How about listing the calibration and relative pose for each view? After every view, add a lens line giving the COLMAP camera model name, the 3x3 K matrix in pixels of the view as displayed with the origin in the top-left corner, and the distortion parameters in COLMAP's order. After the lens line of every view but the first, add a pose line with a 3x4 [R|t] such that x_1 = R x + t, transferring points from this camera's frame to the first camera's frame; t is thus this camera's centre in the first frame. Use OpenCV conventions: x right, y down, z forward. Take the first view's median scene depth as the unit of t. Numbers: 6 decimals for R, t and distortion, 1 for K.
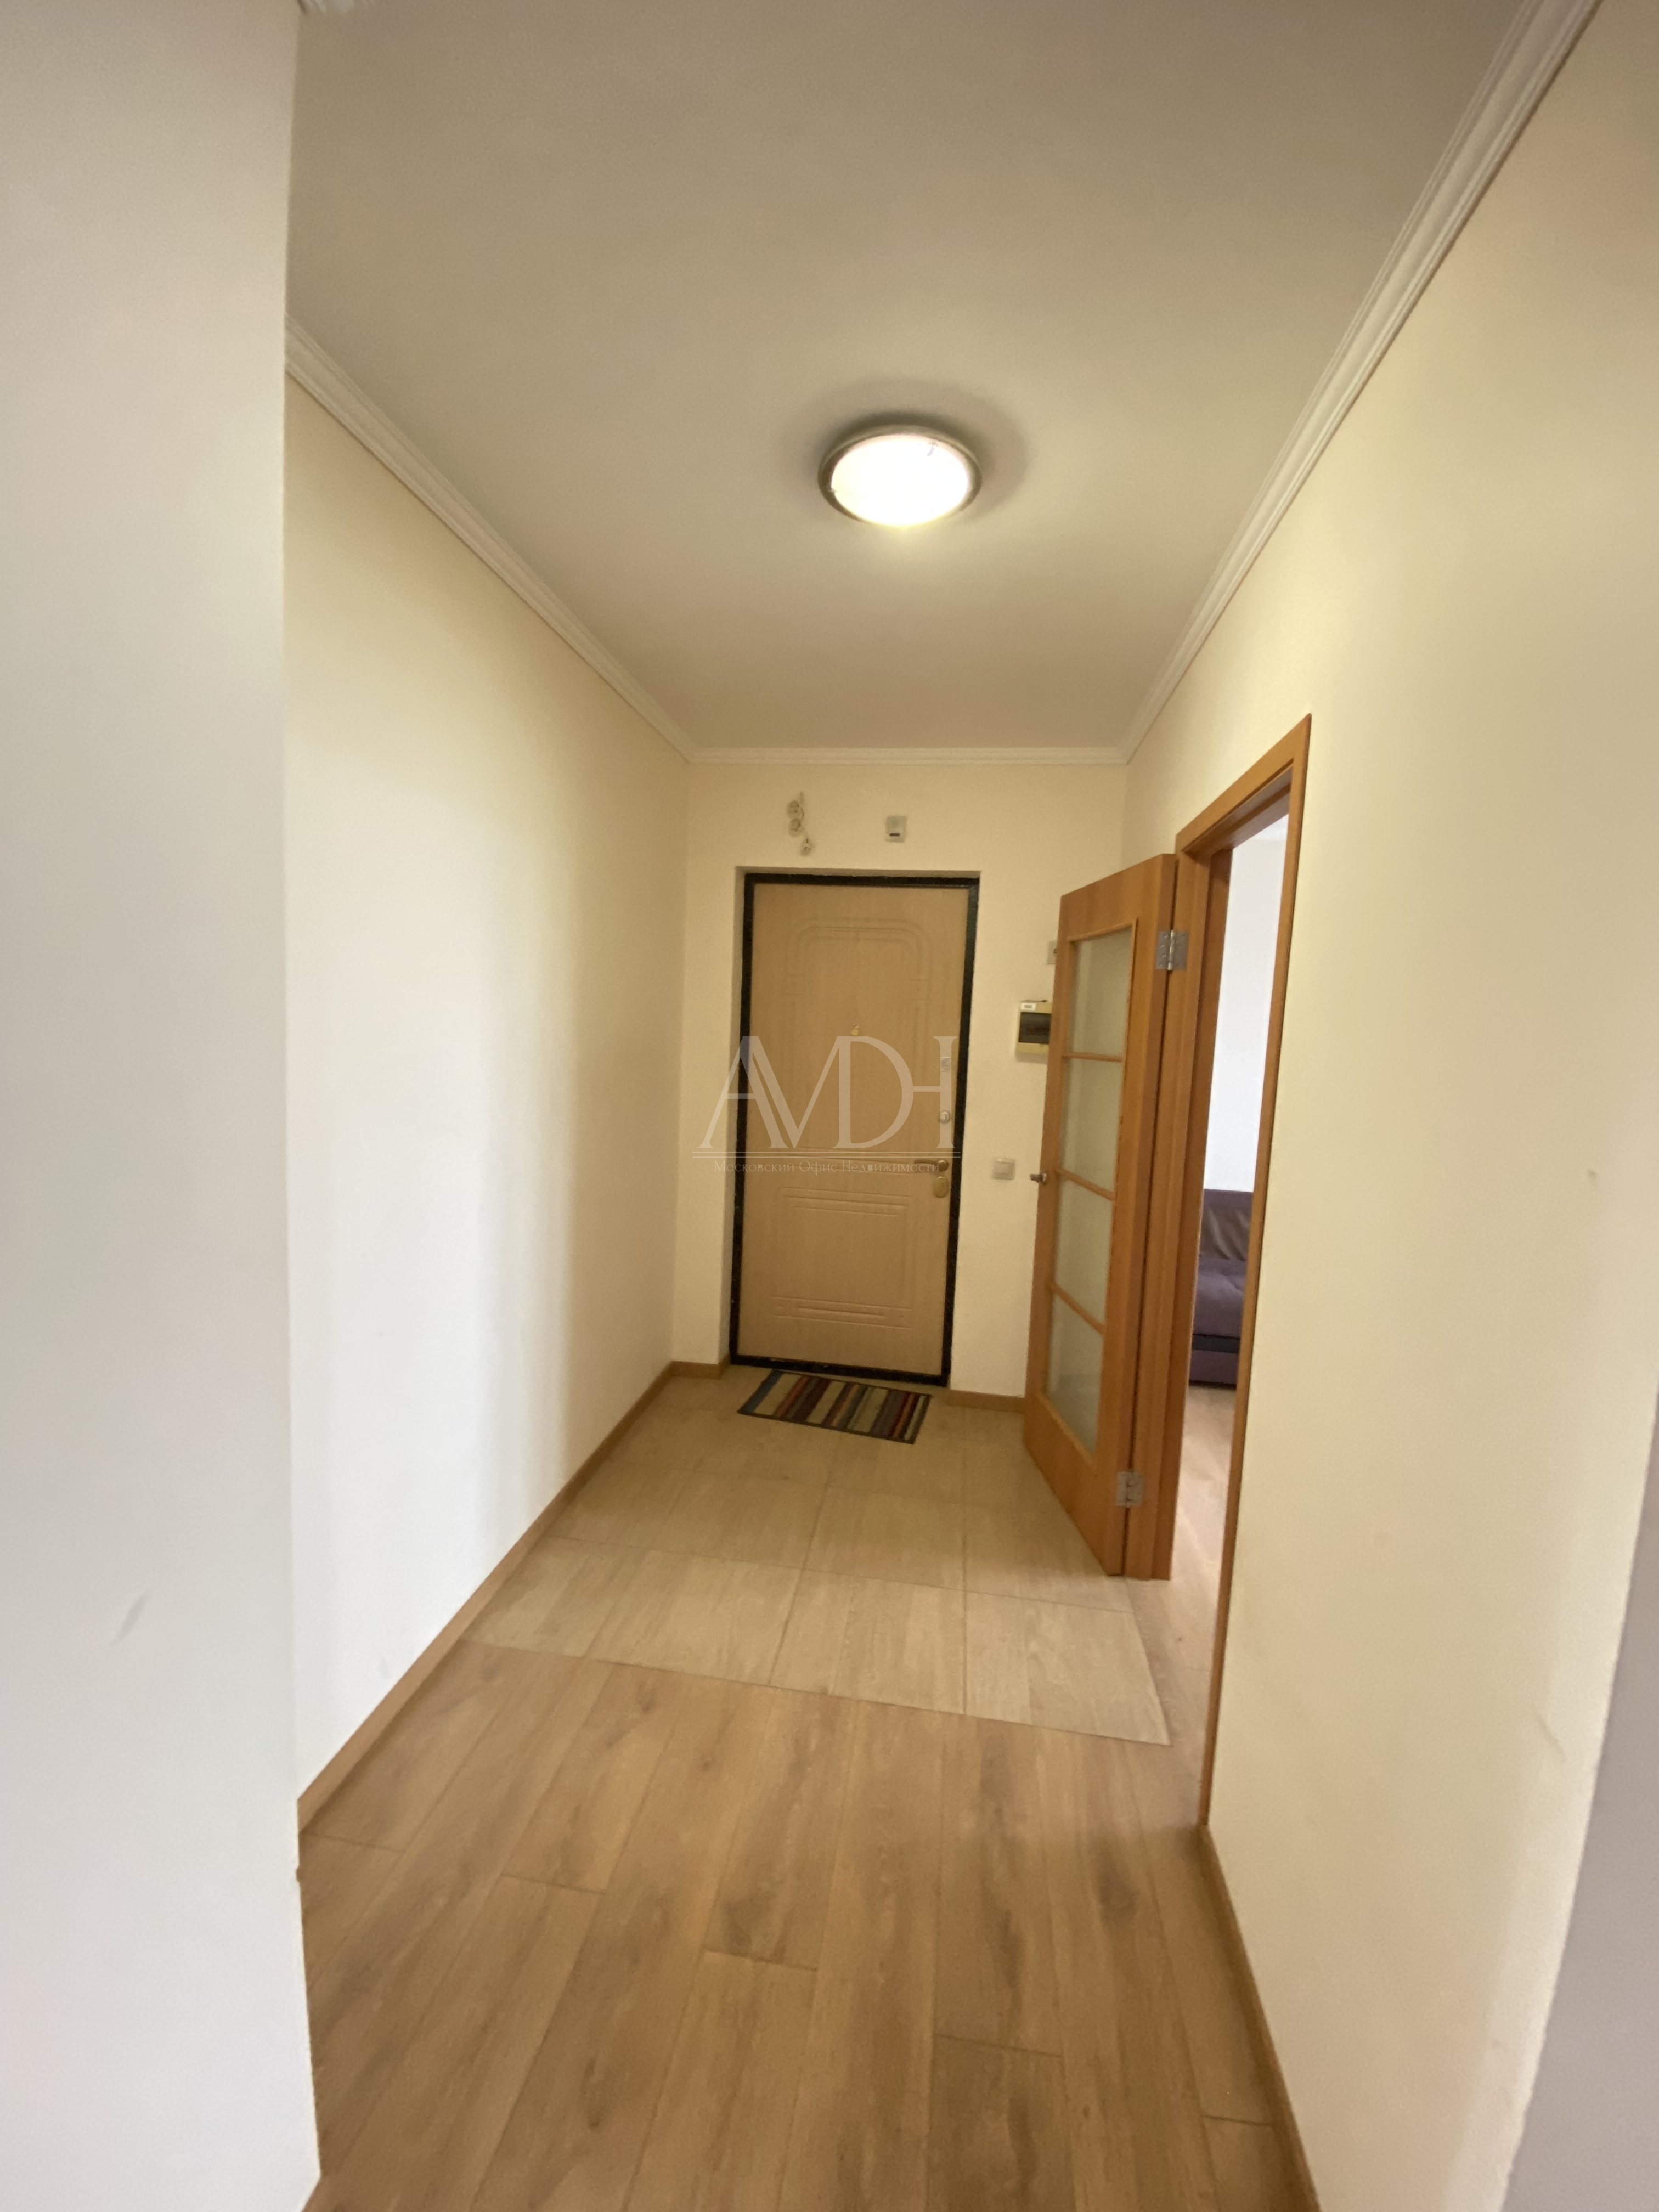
lens RADIAL K [[894.8, 0, 835.6], [0, 894.8, 1104.3], [0, 0, 1]] dist [0.041403, -0.028938]
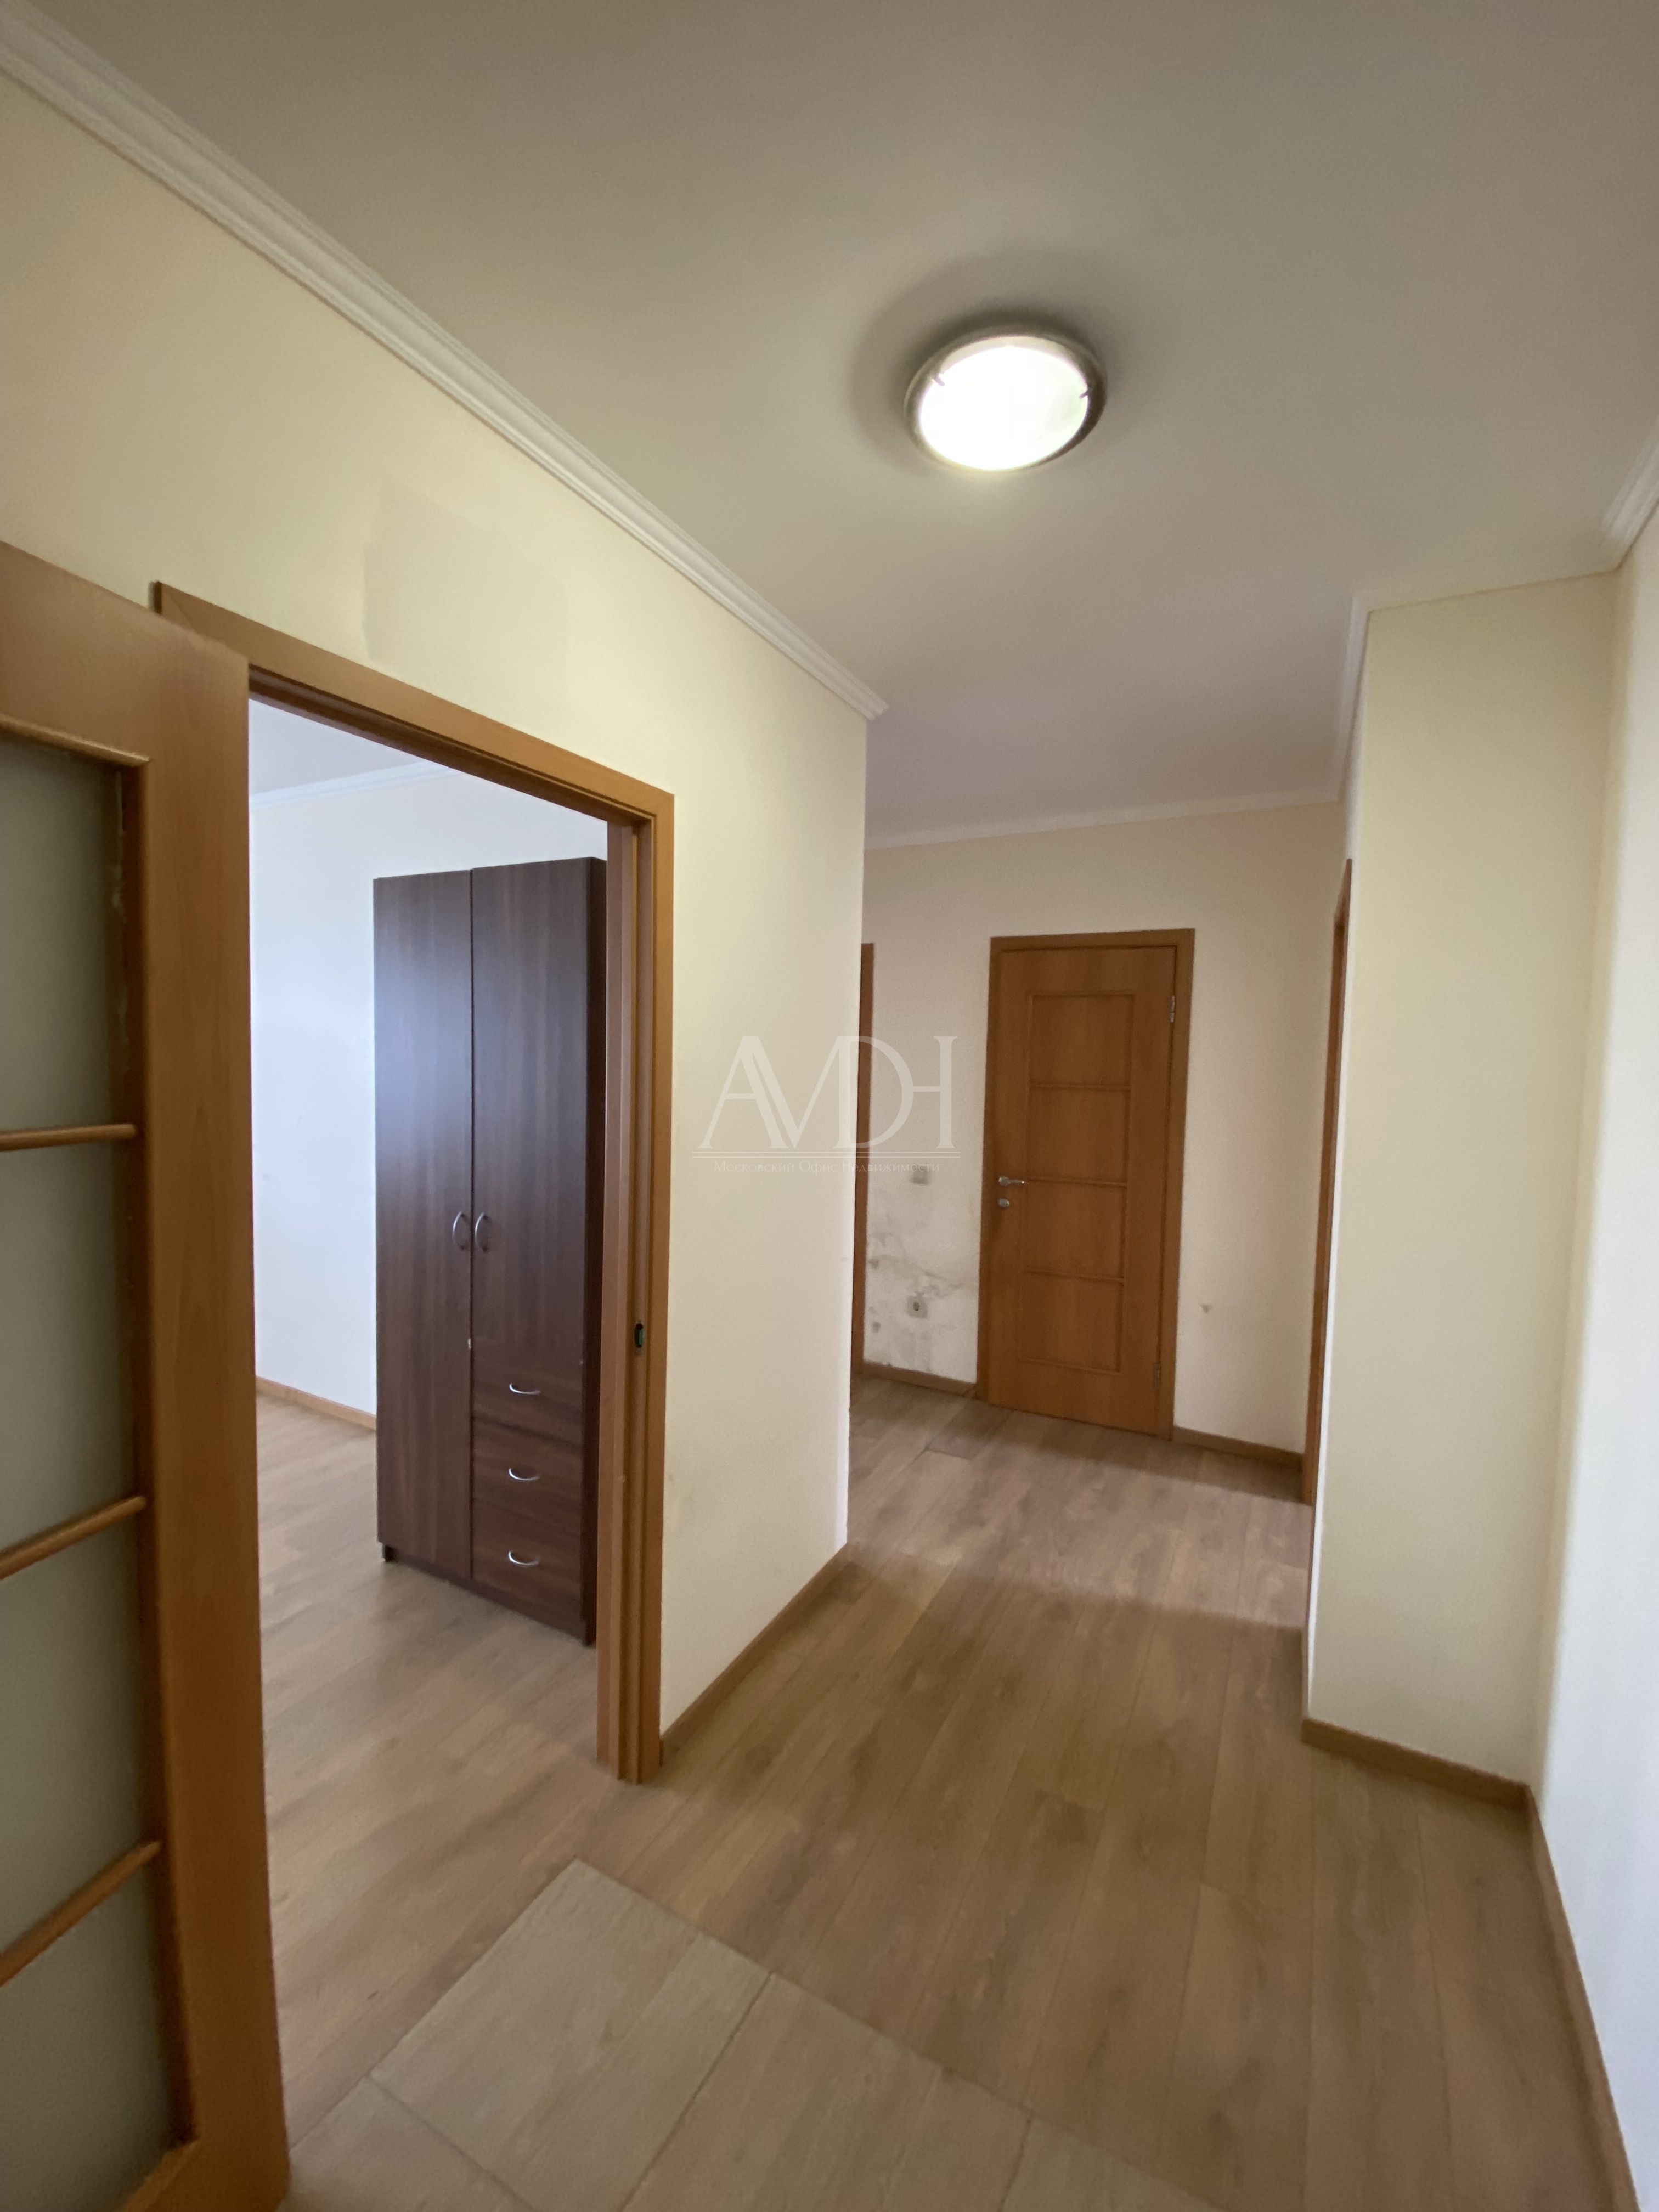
lens RADIAL K [[894.8, 0, 835.6], [0, 894.8, 1104.3], [0, 0, 1]] dist [0.041403, -0.028938]
pose [[-0.939894, -0.089020, 0.329658, -0.109958], [-0.037402, 0.986450, 0.159741, -0.194150], [-0.339412, 0.137810, -0.930488, 1.886151]]
